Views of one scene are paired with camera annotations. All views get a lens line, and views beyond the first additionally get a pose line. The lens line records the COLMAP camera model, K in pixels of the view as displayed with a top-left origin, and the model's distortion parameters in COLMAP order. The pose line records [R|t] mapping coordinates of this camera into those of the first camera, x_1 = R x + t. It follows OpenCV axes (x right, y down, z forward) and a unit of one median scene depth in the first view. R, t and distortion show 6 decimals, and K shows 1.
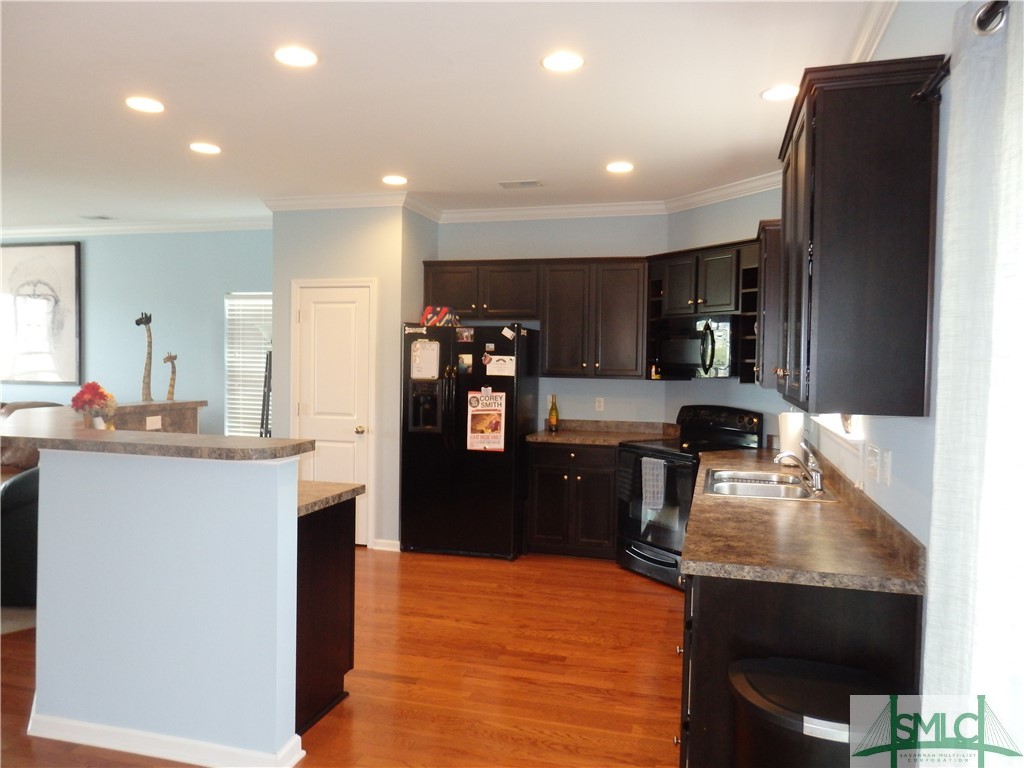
lens RADIAL K [[743.3, 0, 512.0], [0, 743.3, 384.0], [0, 0, 1]] dist [0.089170, 0.000912]
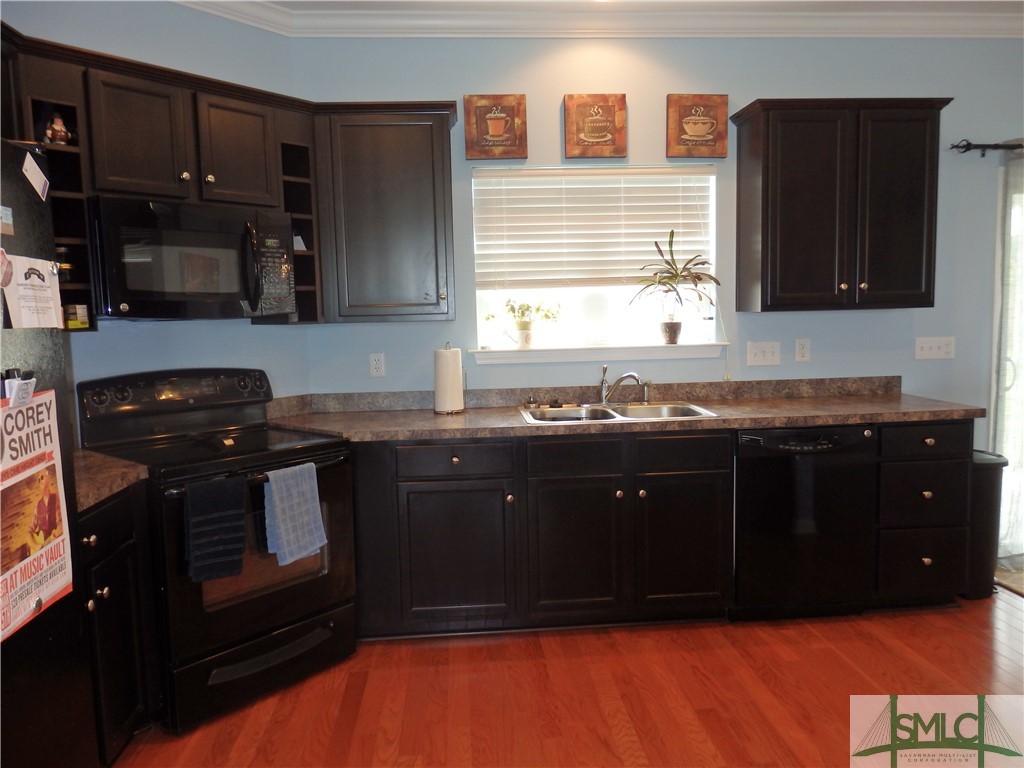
lens RADIAL K [[743.3, 0, 512.0], [0, 743.3, 384.0], [0, 0, 1]] dist [0.089170, 0.000912]
pose [[-0.349046, -0.106934, 0.930985, -0.387872], [0.032412, 0.991496, 0.126036, -0.025253], [-0.936545, 0.074168, -0.342612, 1.085602]]
